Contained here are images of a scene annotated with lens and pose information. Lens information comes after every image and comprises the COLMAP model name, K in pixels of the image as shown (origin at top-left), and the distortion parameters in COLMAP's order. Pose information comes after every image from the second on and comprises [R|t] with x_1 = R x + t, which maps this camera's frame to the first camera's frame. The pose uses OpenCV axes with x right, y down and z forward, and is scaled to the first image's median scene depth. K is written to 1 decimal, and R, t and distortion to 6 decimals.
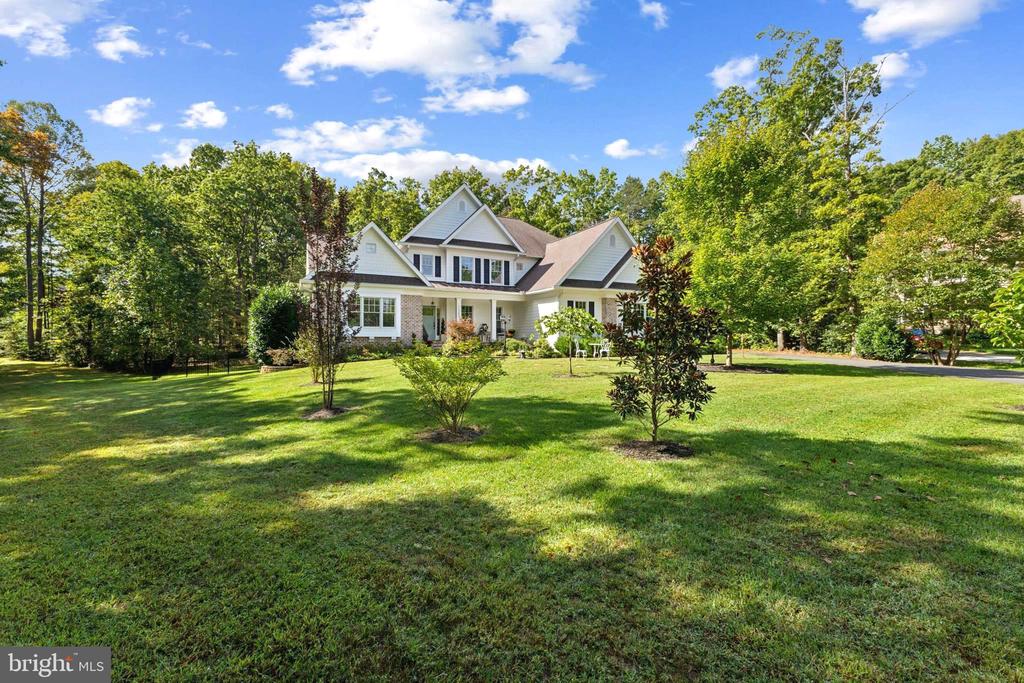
lens RADIAL K [[447.7, 0, 510.9], [0, 447.7, 348.1], [0, 0, 1]] dist [0.013799, -0.005427]
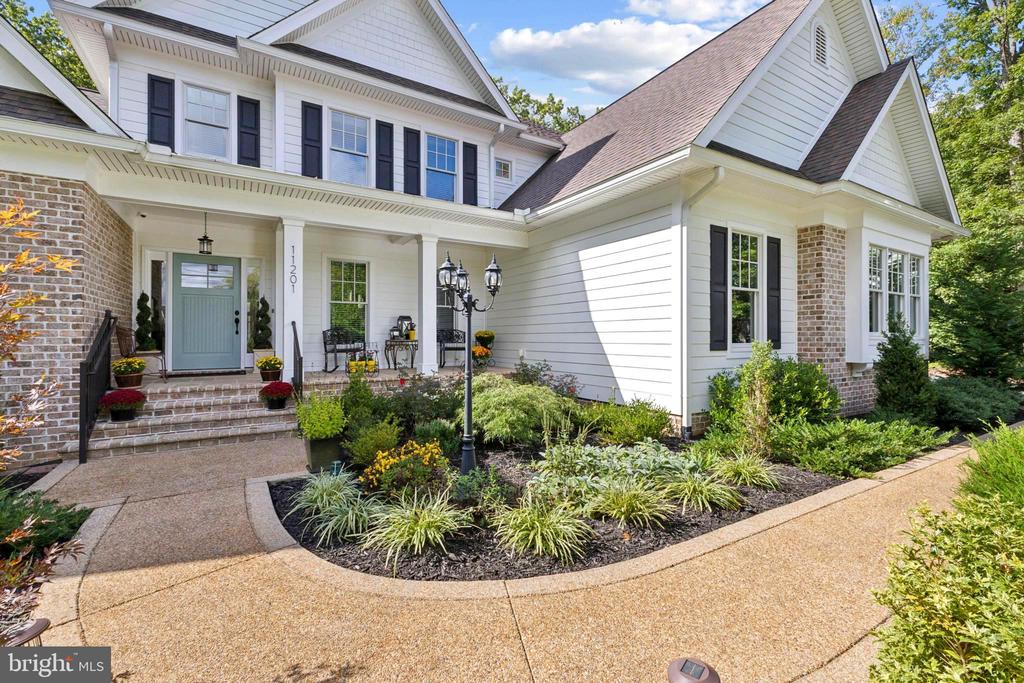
lens RADIAL K [[447.7, 0, 513.3], [0, 447.7, 333.7], [0, 0, 1]] dist [0.013799, -0.005427]
pose [[0.995222, 0.000474, 0.097635, -0.022349], [0.001729, 0.999746, -0.022481, -0.072381], [-0.097621, 0.022542, 0.994968, 1.421400]]
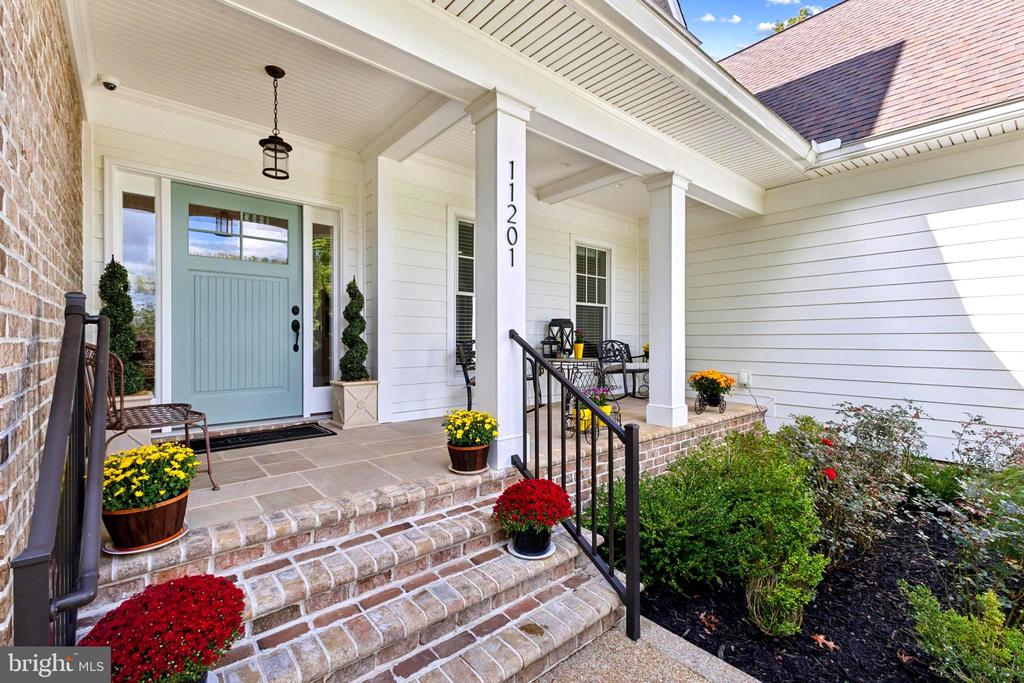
lens RADIAL K [[447.7, 0, 517.5], [0, 447.7, 345.3], [0, 0, 1]] dist [0.013799, -0.005427]
pose [[0.967911, 0.000784, 0.251291, -0.283977], [-0.000112, 0.999996, -0.002687, -0.090794], [-0.251292, 0.002572, 0.967908, 1.741478]]
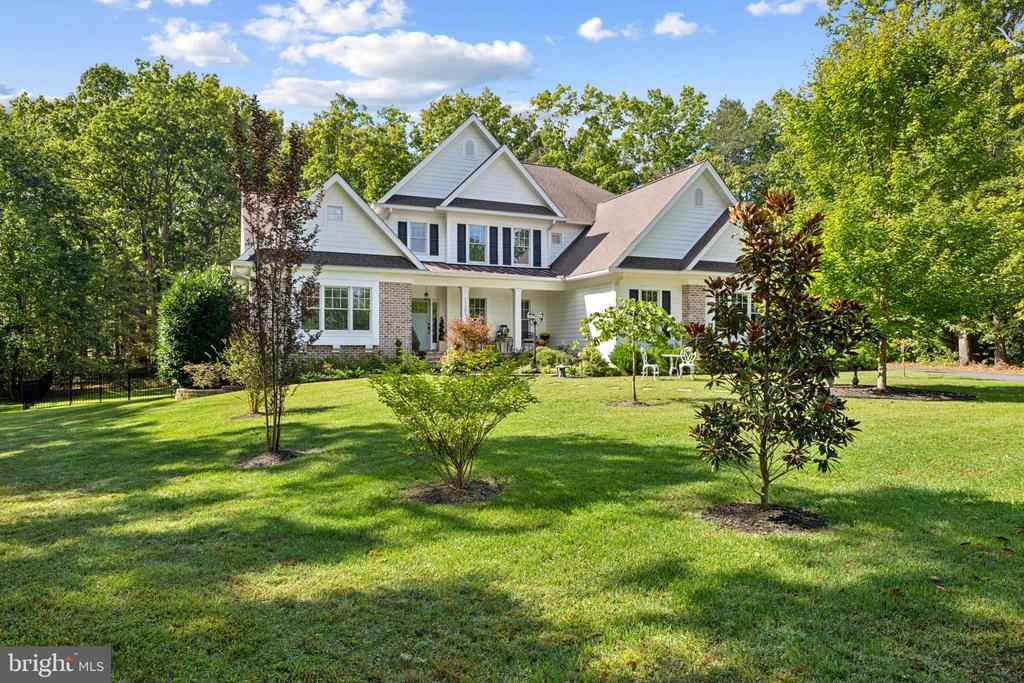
lens RADIAL K [[680.2, 0, 518.1], [0, 680.2, 350.7], [0, 0, 1]] dist [0.055173, 0.000662]
pose [[0.999291, -0.001979, -0.037598, -0.000211], [0.001383, 0.999873, -0.015880, -0.000301], [0.037624, 0.015817, 0.999167, -0.016900]]
